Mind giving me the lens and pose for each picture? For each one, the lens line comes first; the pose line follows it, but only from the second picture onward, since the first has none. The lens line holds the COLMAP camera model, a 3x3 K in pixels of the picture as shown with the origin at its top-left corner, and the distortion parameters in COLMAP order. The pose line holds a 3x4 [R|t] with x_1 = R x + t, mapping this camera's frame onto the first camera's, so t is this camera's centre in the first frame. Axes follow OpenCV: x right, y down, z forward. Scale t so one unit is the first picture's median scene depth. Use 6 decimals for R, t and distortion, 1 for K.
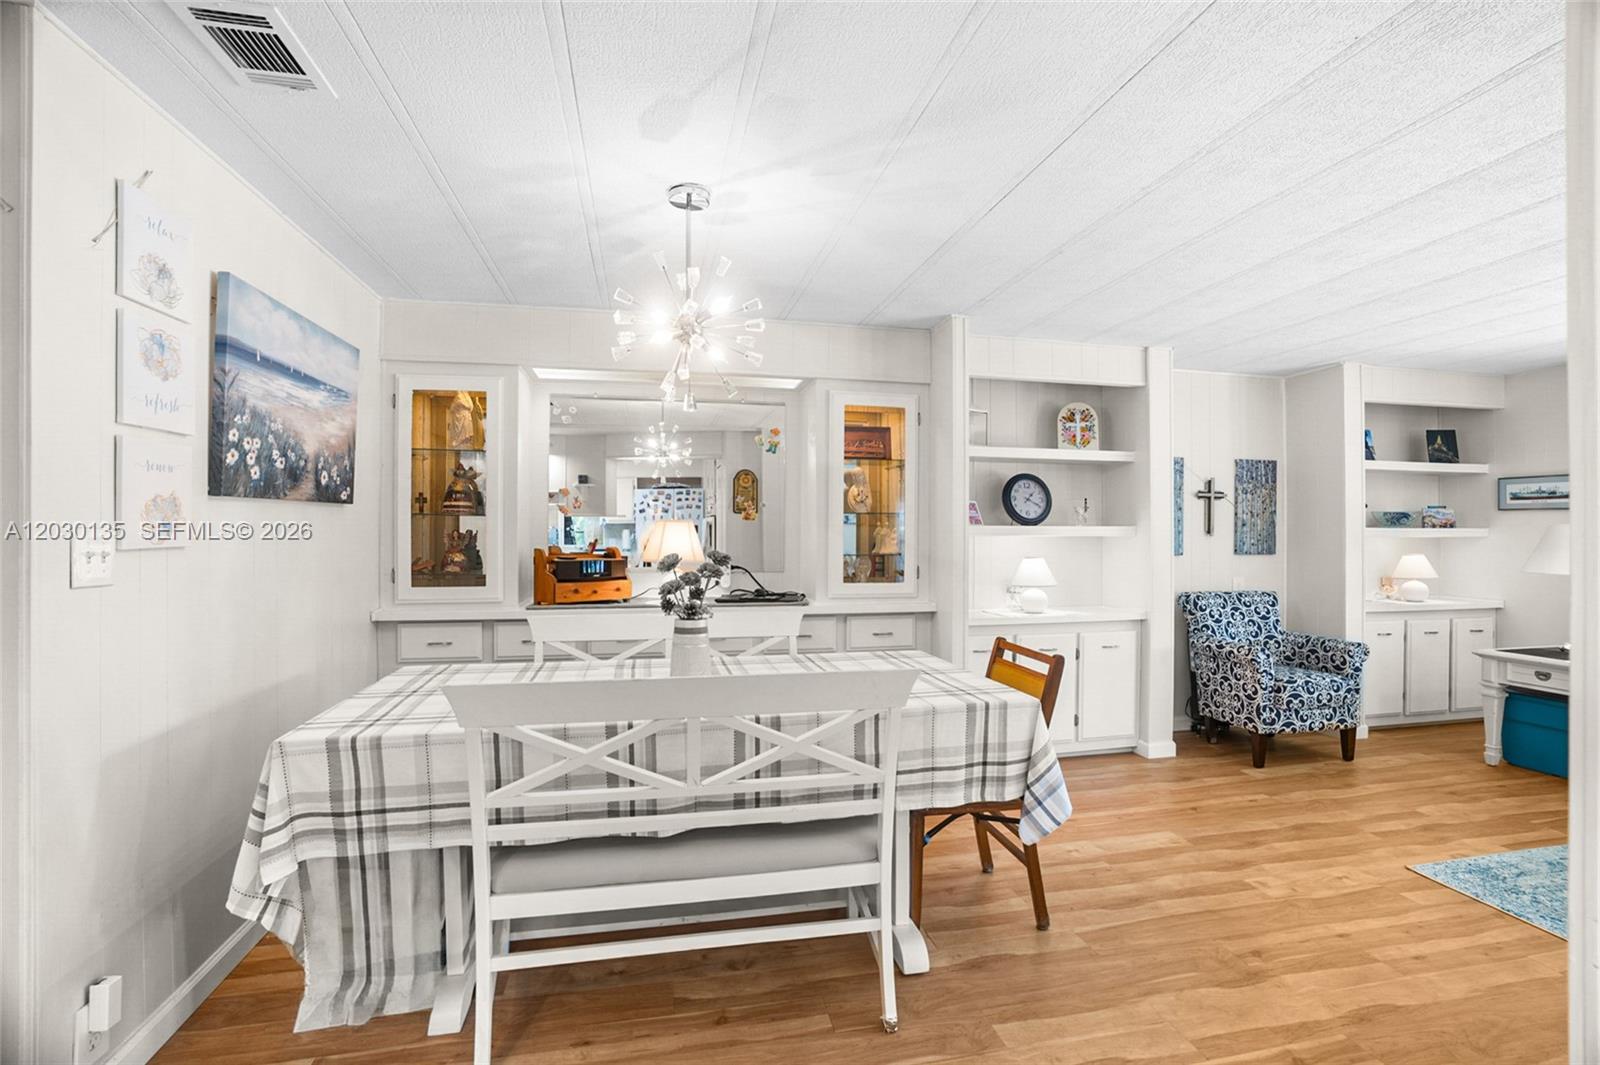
lens RADIAL K [[738.0, 0, 811.4], [0, 738.0, 524.4], [0, 0, 1]] dist [-0.067960, 0.026275]
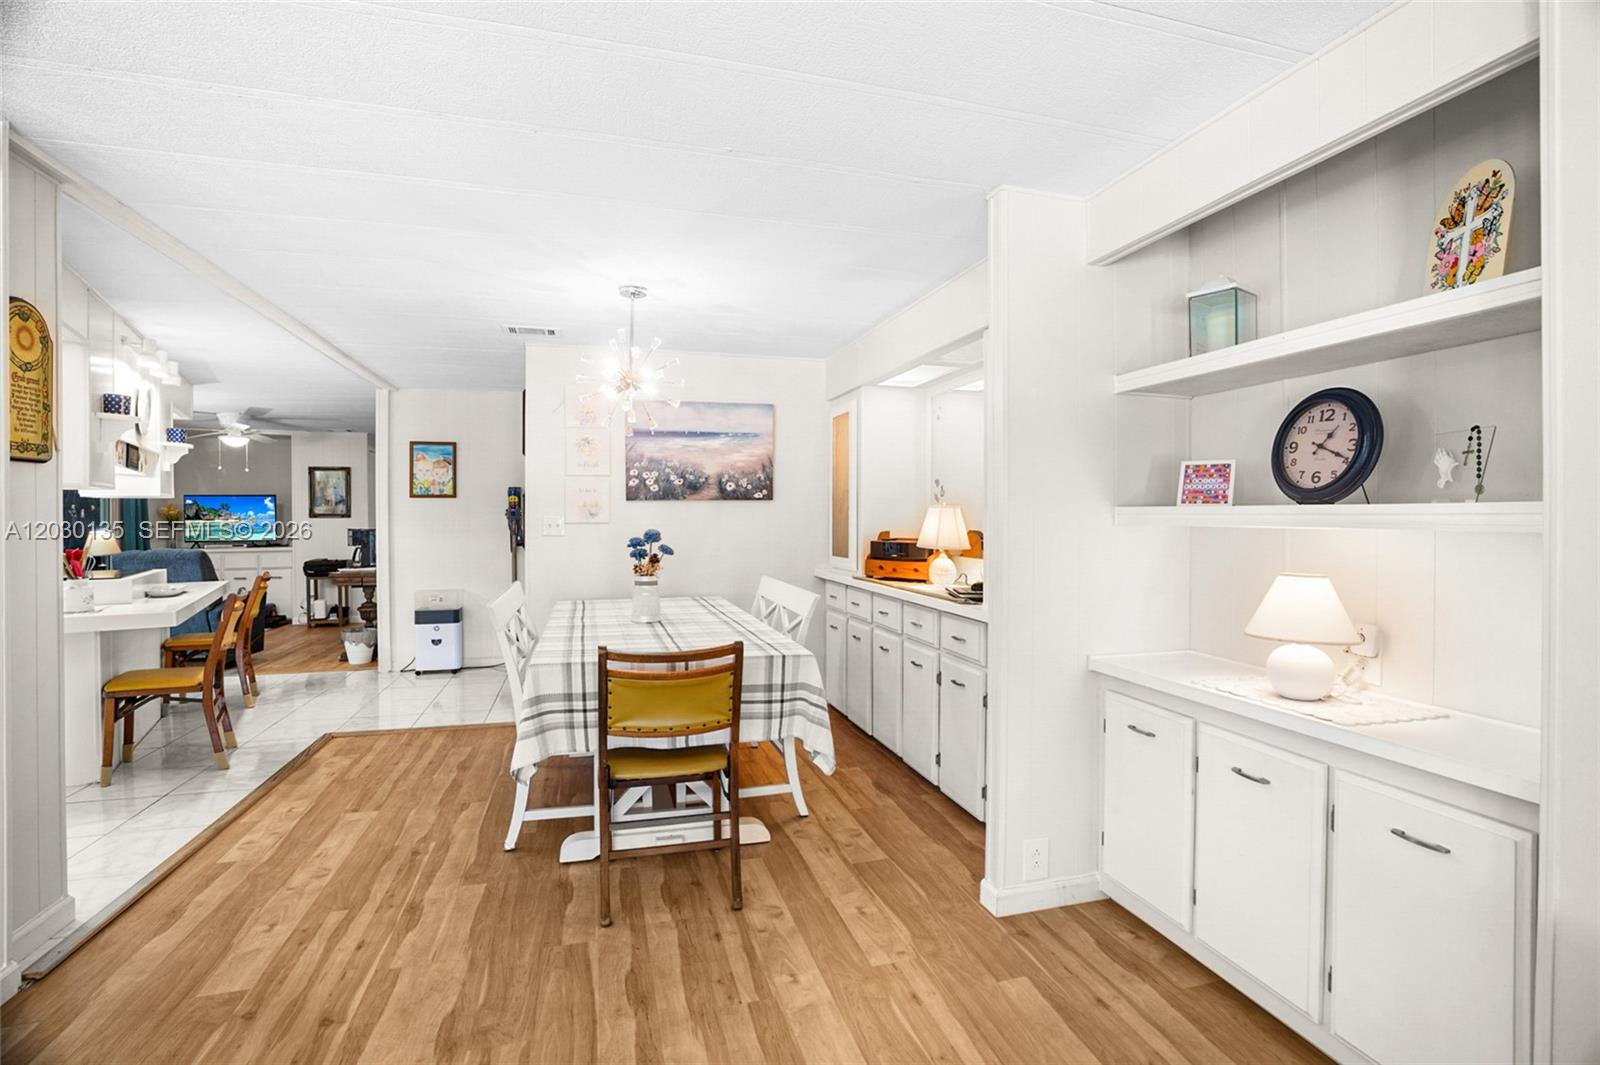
lens RADIAL K [[742.0, 0, 808.9], [0, 742.0, 528.3], [0, 0, 1]] dist [-0.072025, 0.026854]
pose [[0.070941, 0.014432, -0.997376, 0.733063], [0.005229, 0.999876, 0.014840, 0.007855], [0.997467, -0.006268, 0.070856, 0.677150]]
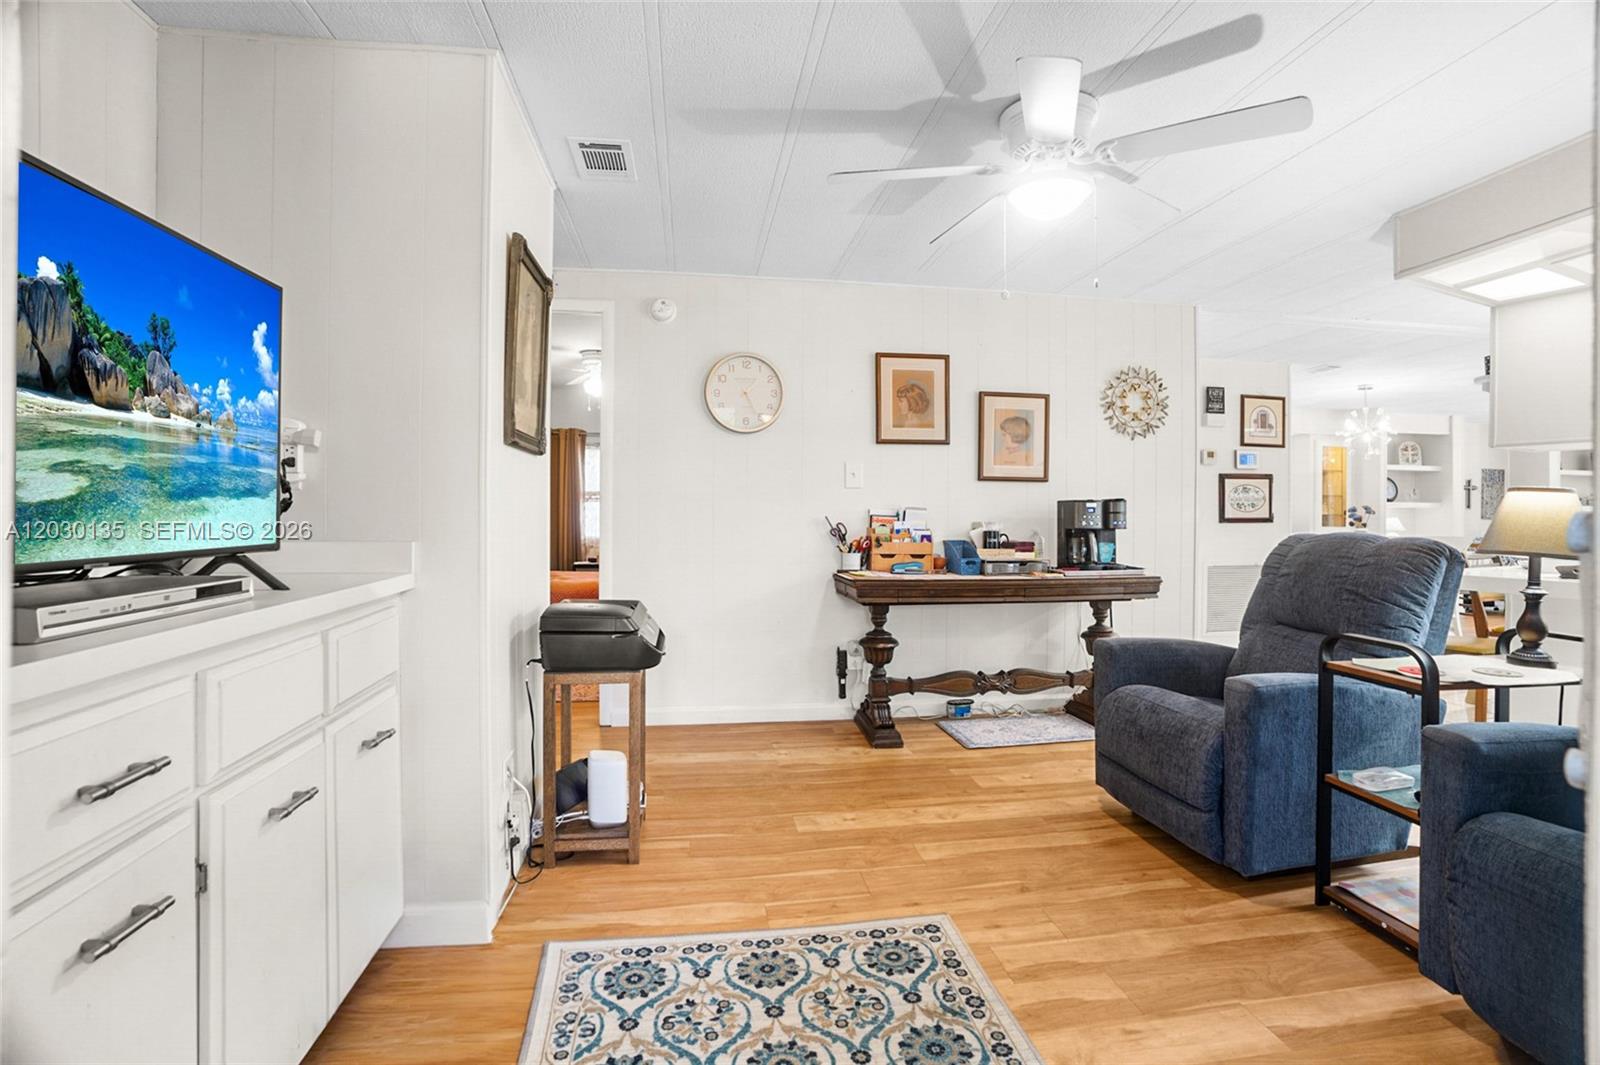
lens RADIAL K [[742.0, 0, 808.9], [0, 742.0, 528.3], [0, 0, 1]] dist [-0.072025, 0.026854]
pose [[0.997926, 0.005205, -0.064160, -1.217846], [-0.004175, 0.999860, 0.016178, 0.049496], [0.064236, -0.015877, 0.997808, -1.124657]]
